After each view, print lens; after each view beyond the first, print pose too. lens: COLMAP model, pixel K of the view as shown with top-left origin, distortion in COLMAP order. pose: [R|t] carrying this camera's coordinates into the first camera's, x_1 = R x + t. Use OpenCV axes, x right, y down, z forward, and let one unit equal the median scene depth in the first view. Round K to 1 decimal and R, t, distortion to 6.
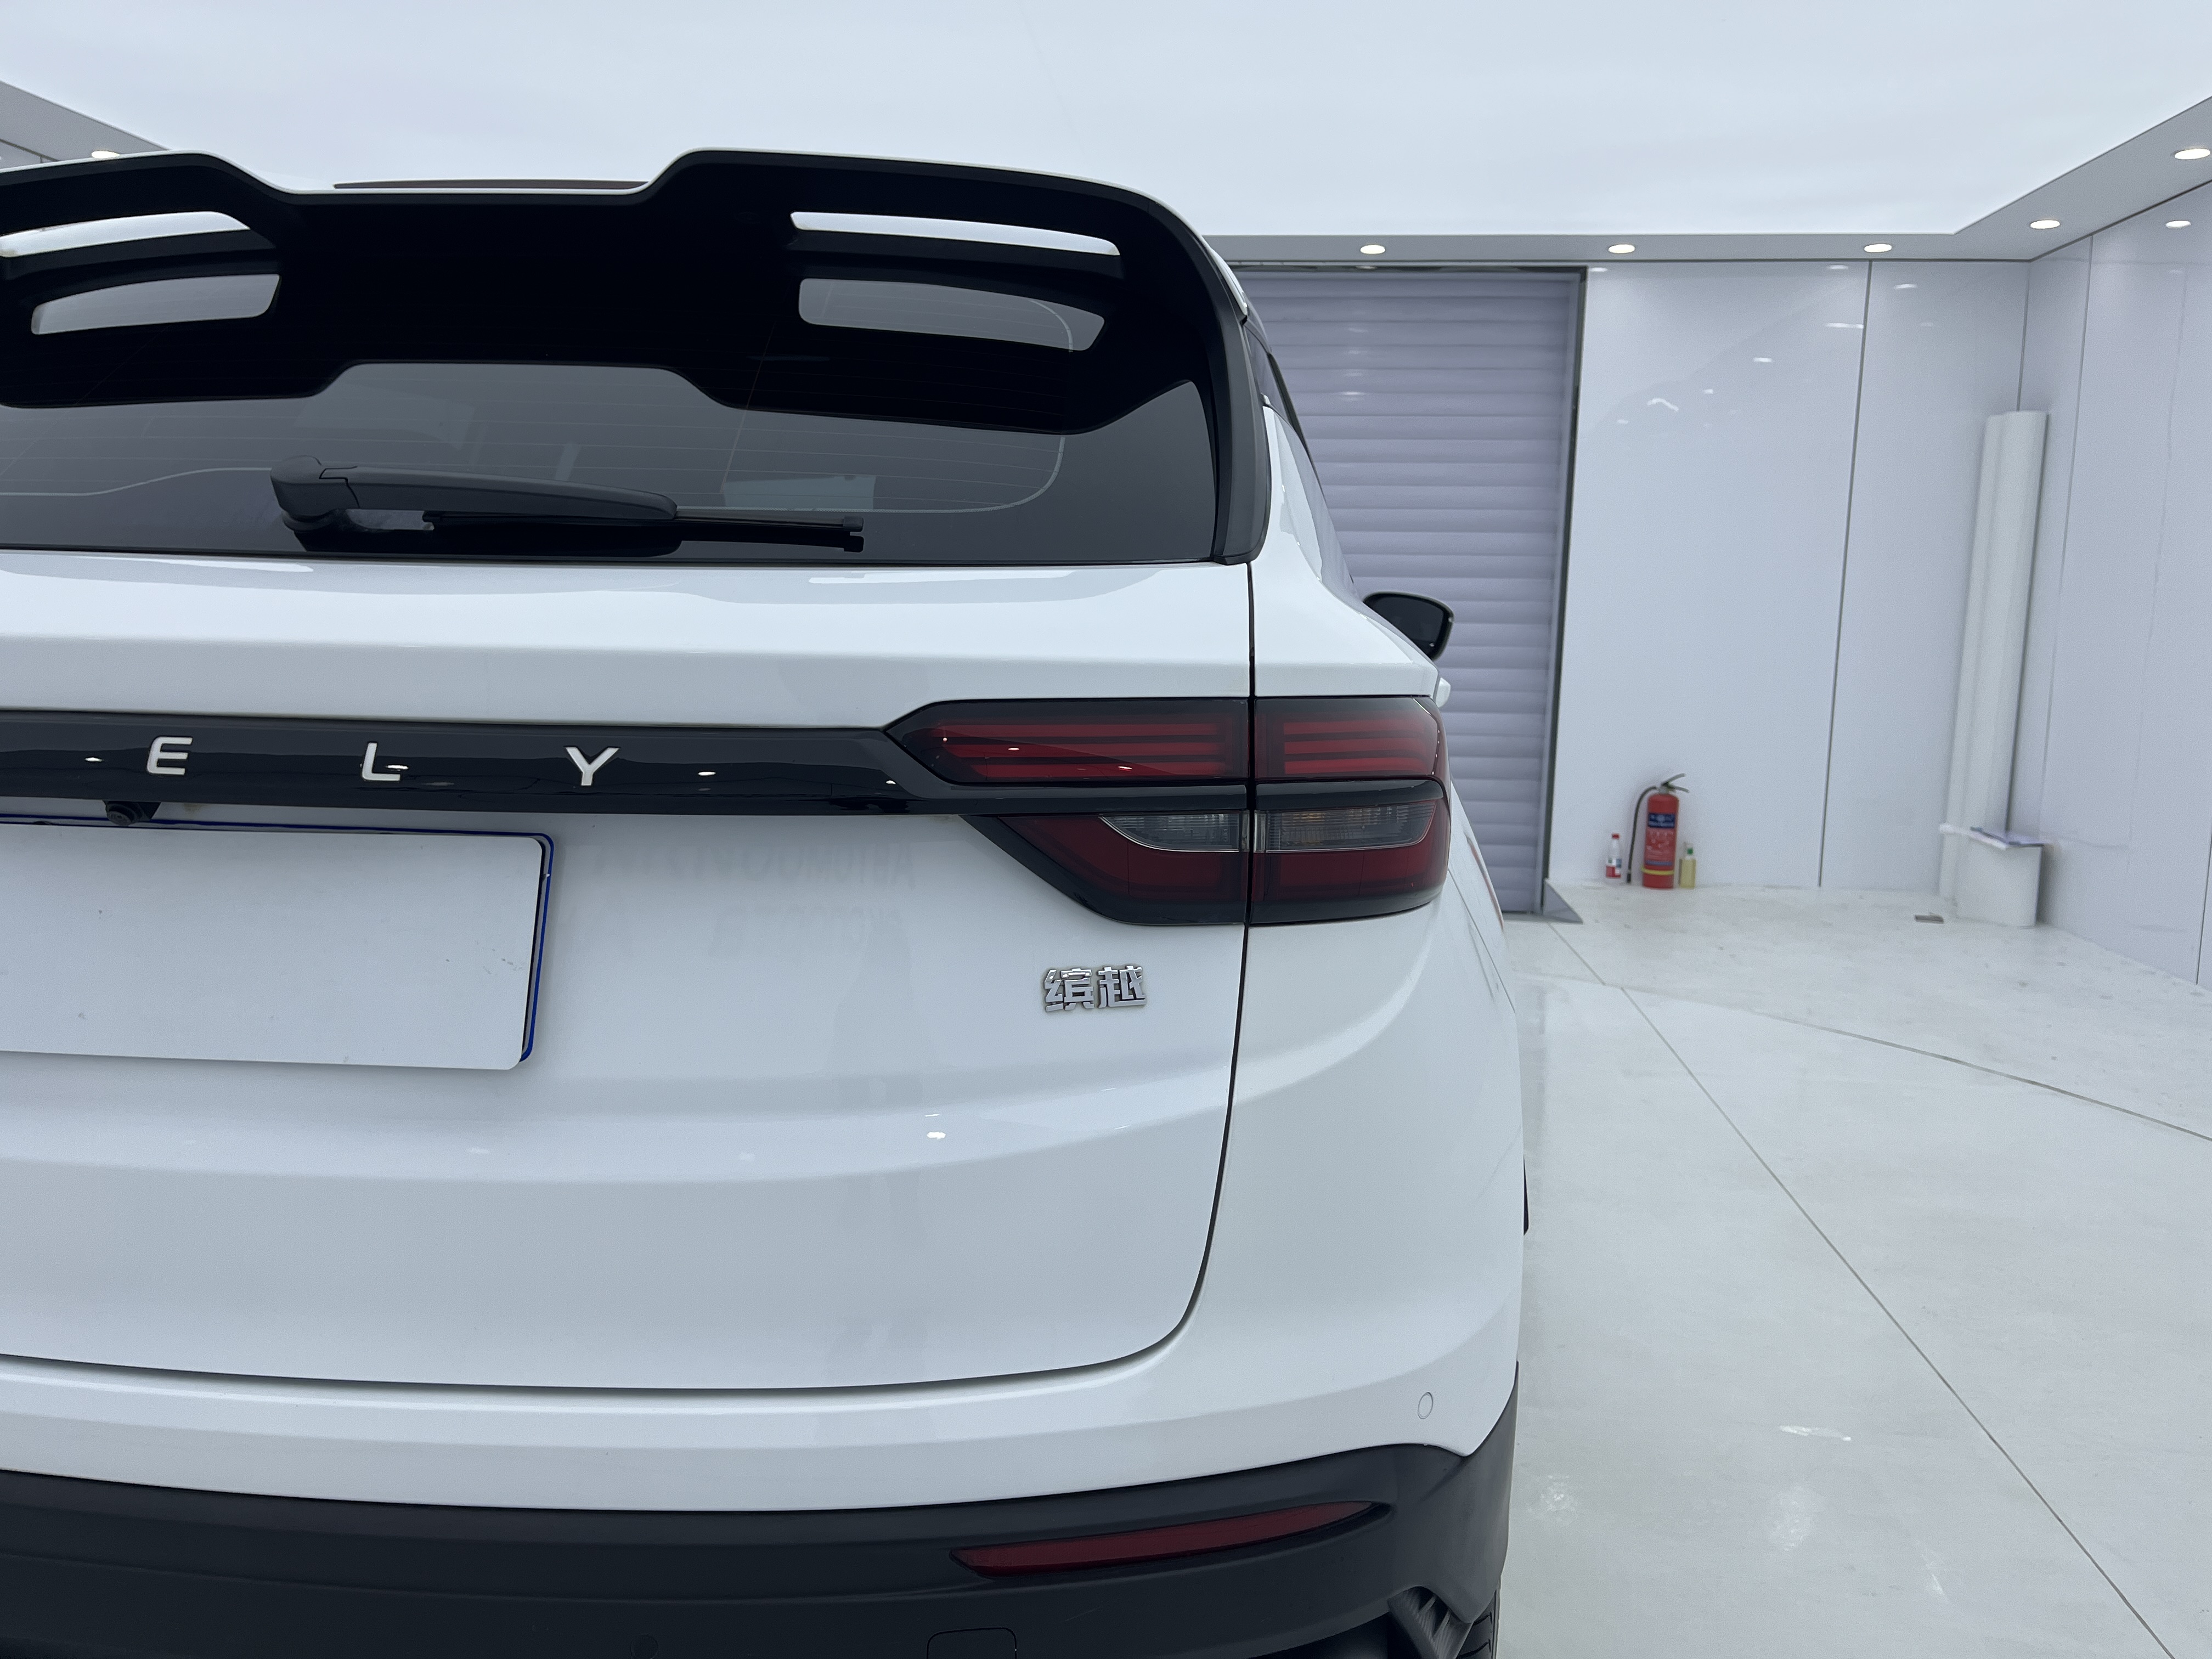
lens RADIAL K [[1664.5, 0, 1101.1], [0, 1664.5, 829.0], [0, 0, 1]] dist [0.075326, -0.105552]
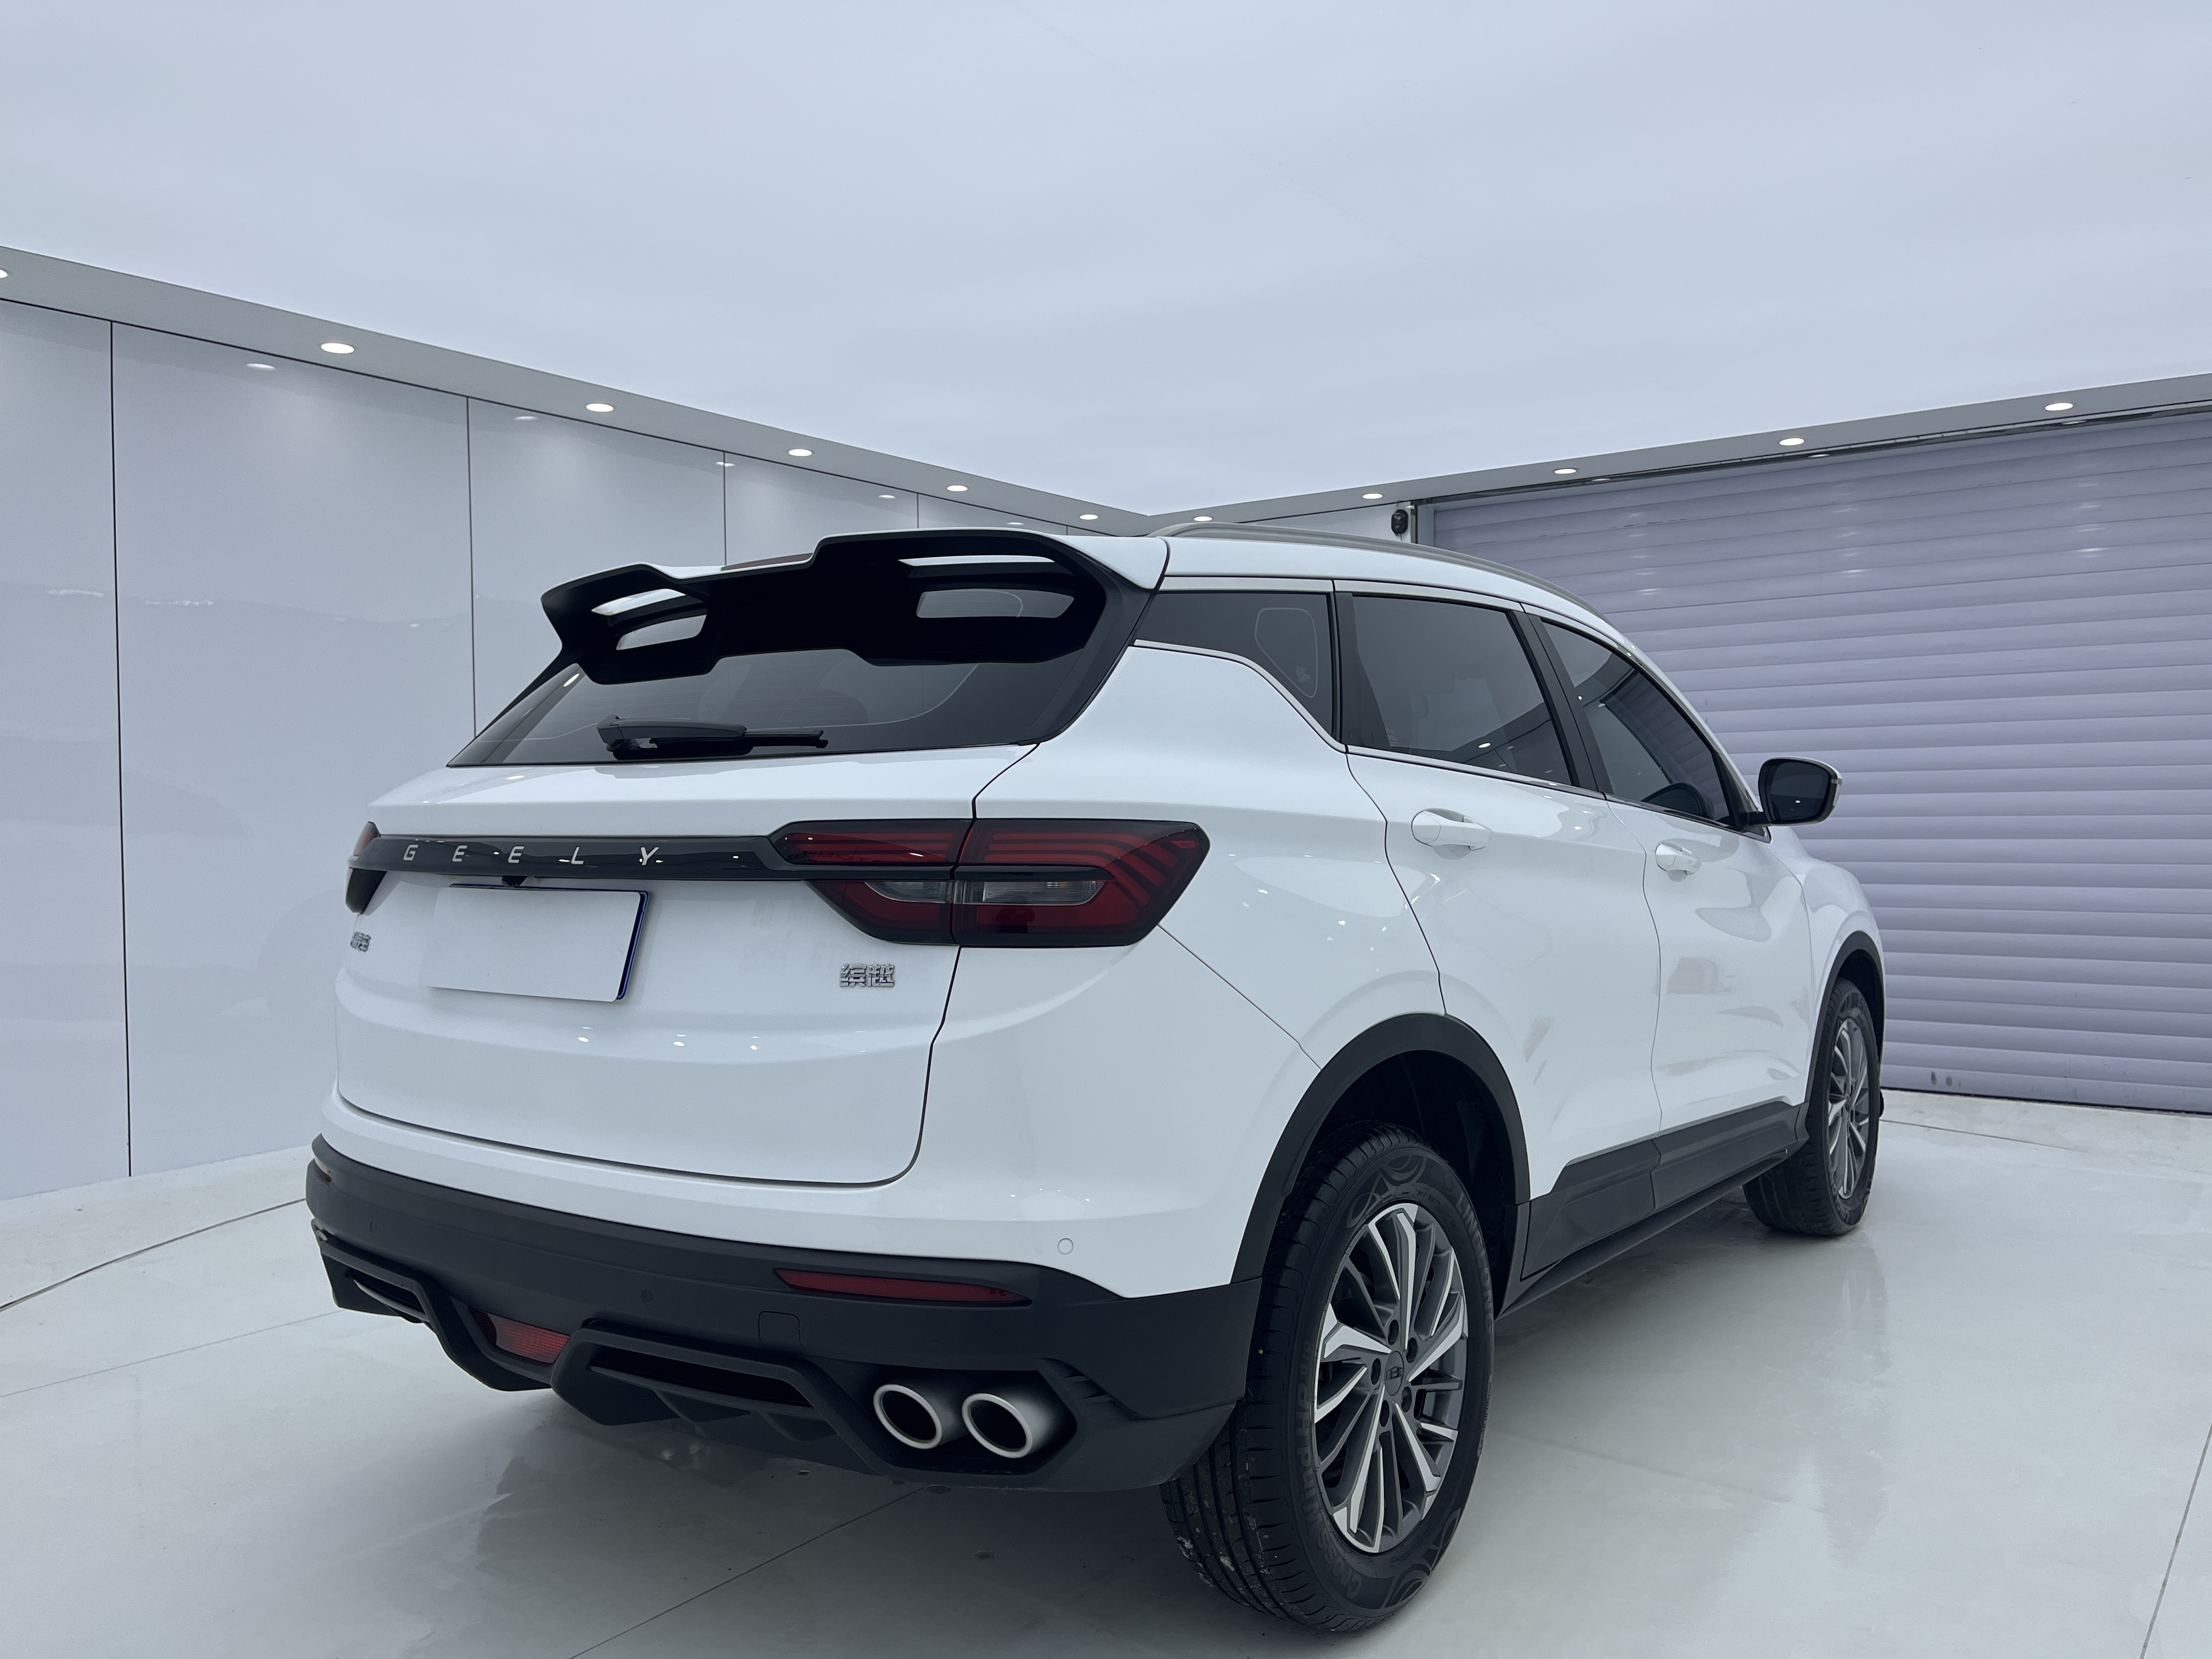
lens RADIAL K [[1664.5, 0, 1101.1], [0, 1664.5, 829.0], [0, 0, 1]] dist [0.075326, -0.105552]
pose [[0.861042, -0.021328, -0.508086, 1.085942], [-0.039027, 0.993402, -0.107840, 0.115493], [0.507034, 0.112684, 0.854528, -0.435639]]
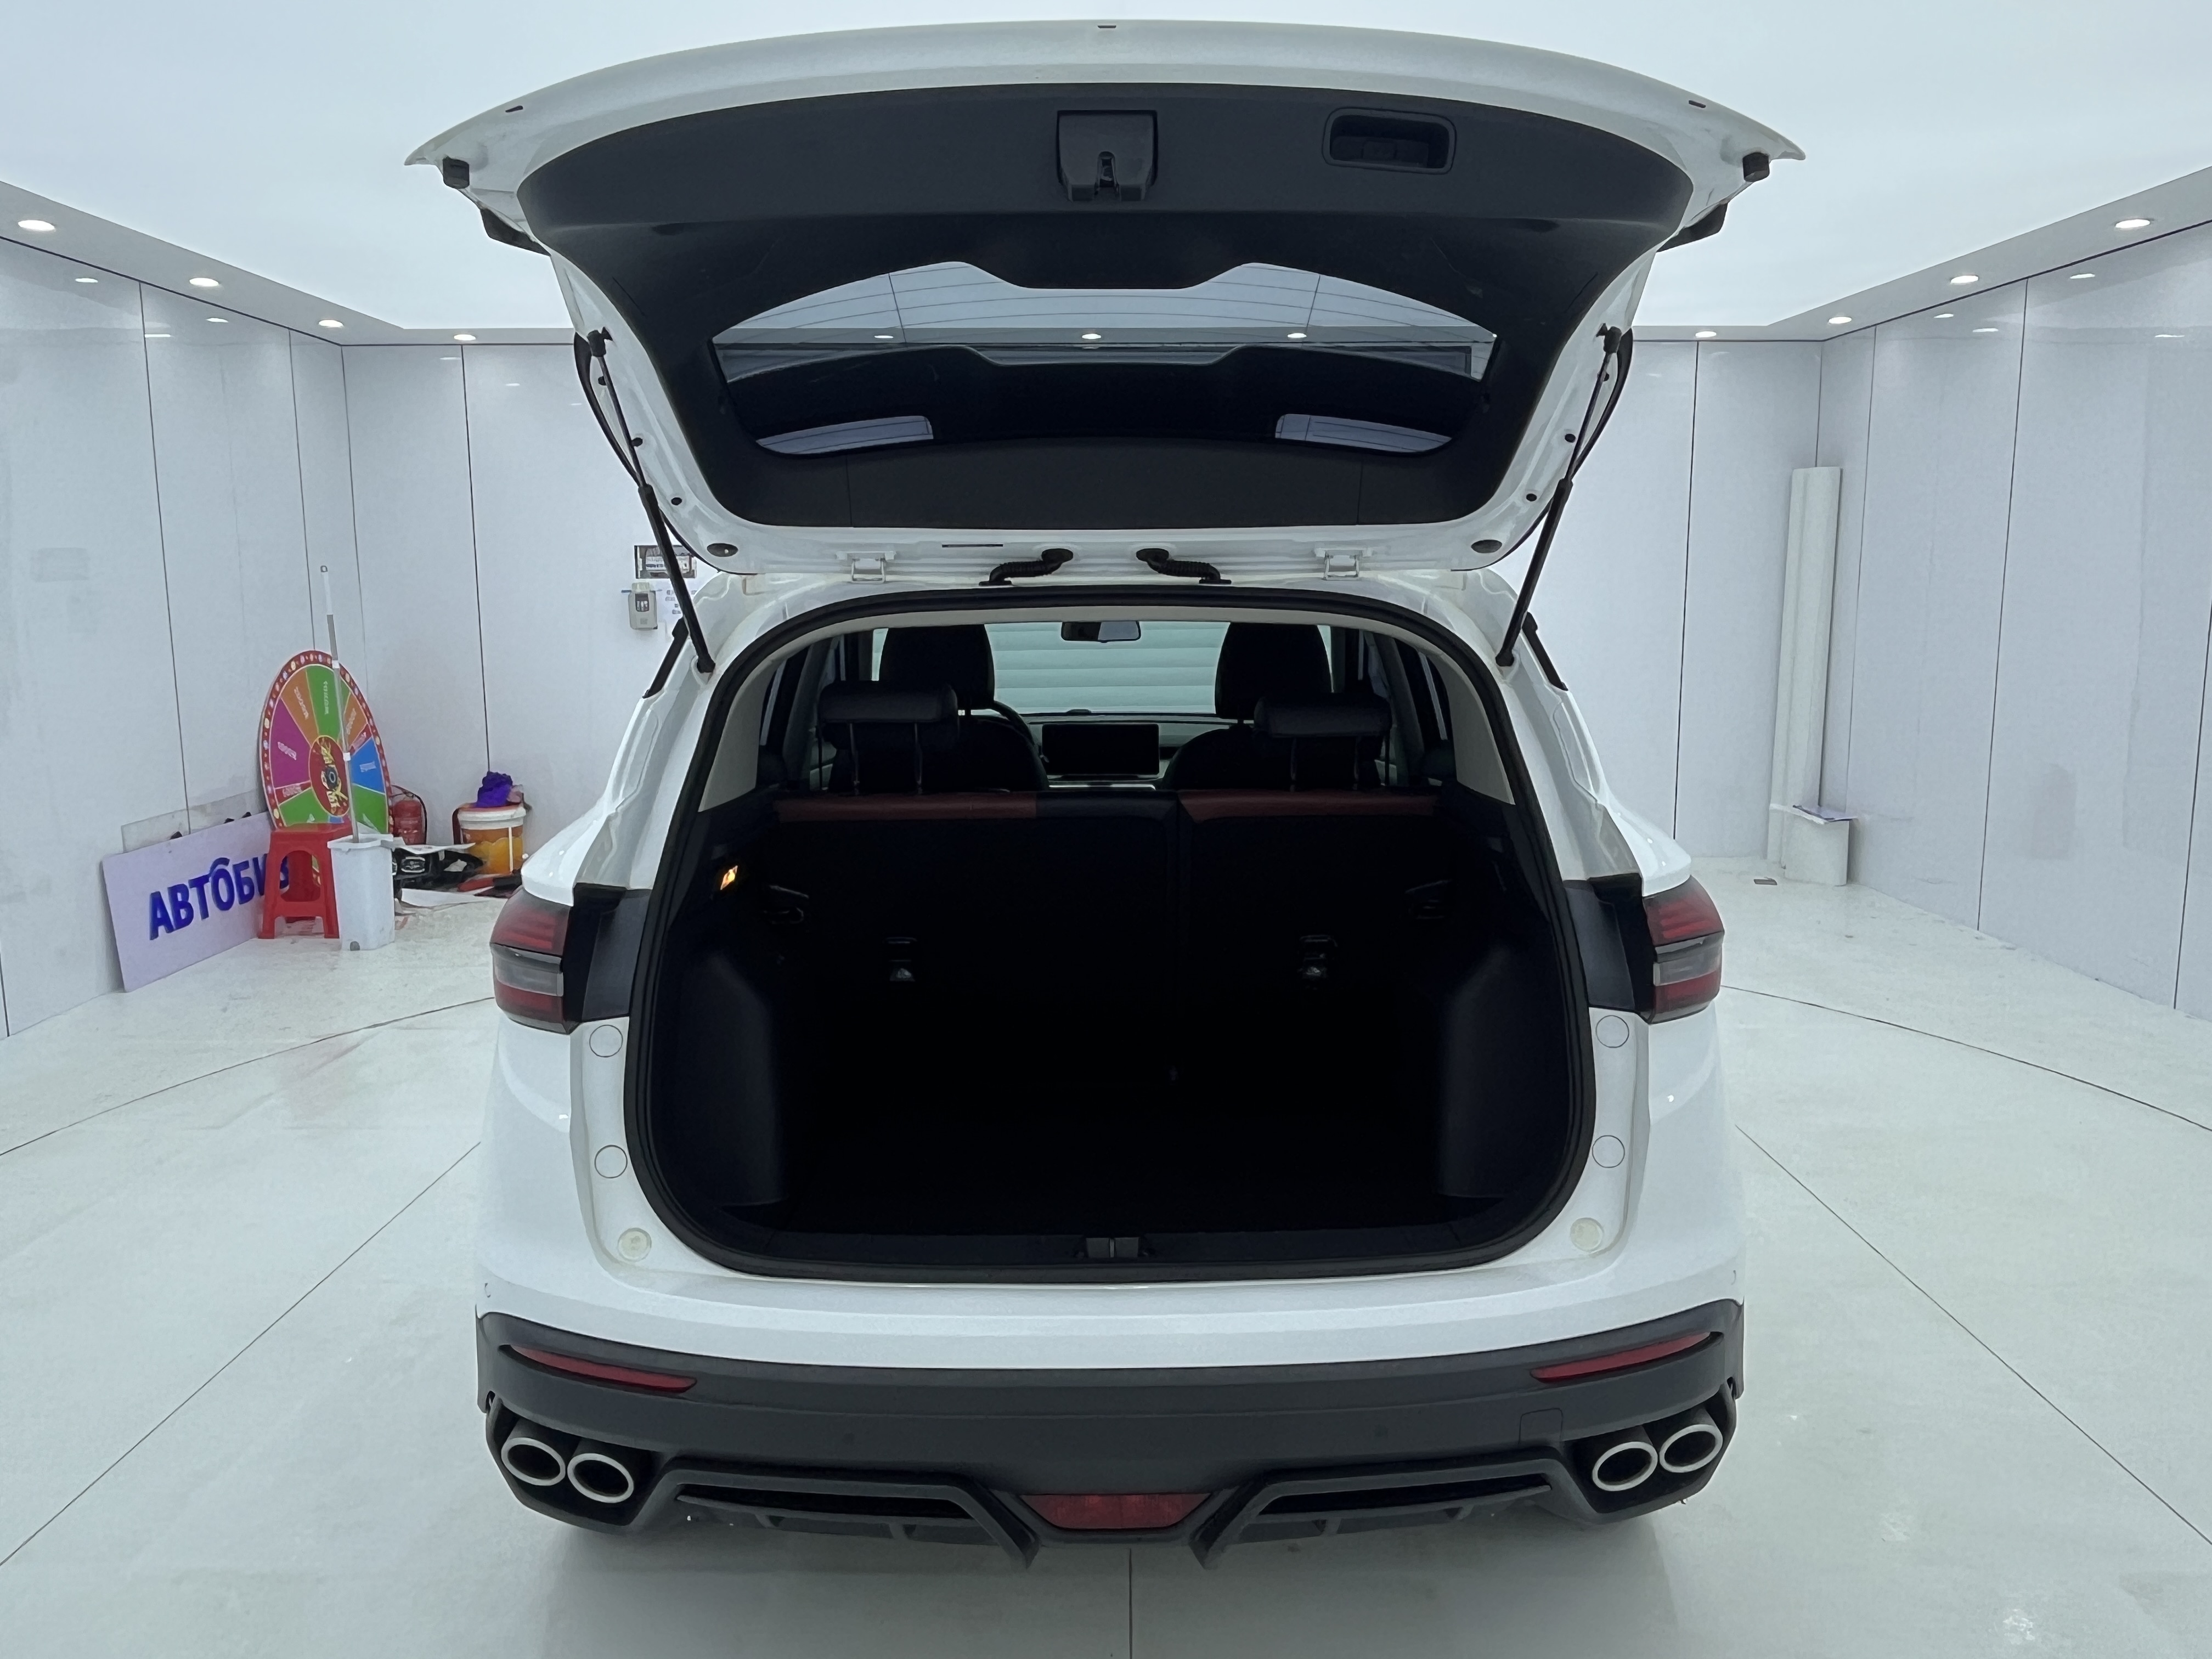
lens RADIAL K [[1605.9, 0, 1107.7], [0, 1605.9, 817.4], [0, 0, 1]] dist [-0.009604, -0.000115]
pose [[0.993154, -0.043083, 0.108580, -0.658699], [0.041272, 0.998970, 0.018871, -0.217443], [-0.109281, -0.014260, 0.993909, -0.649444]]
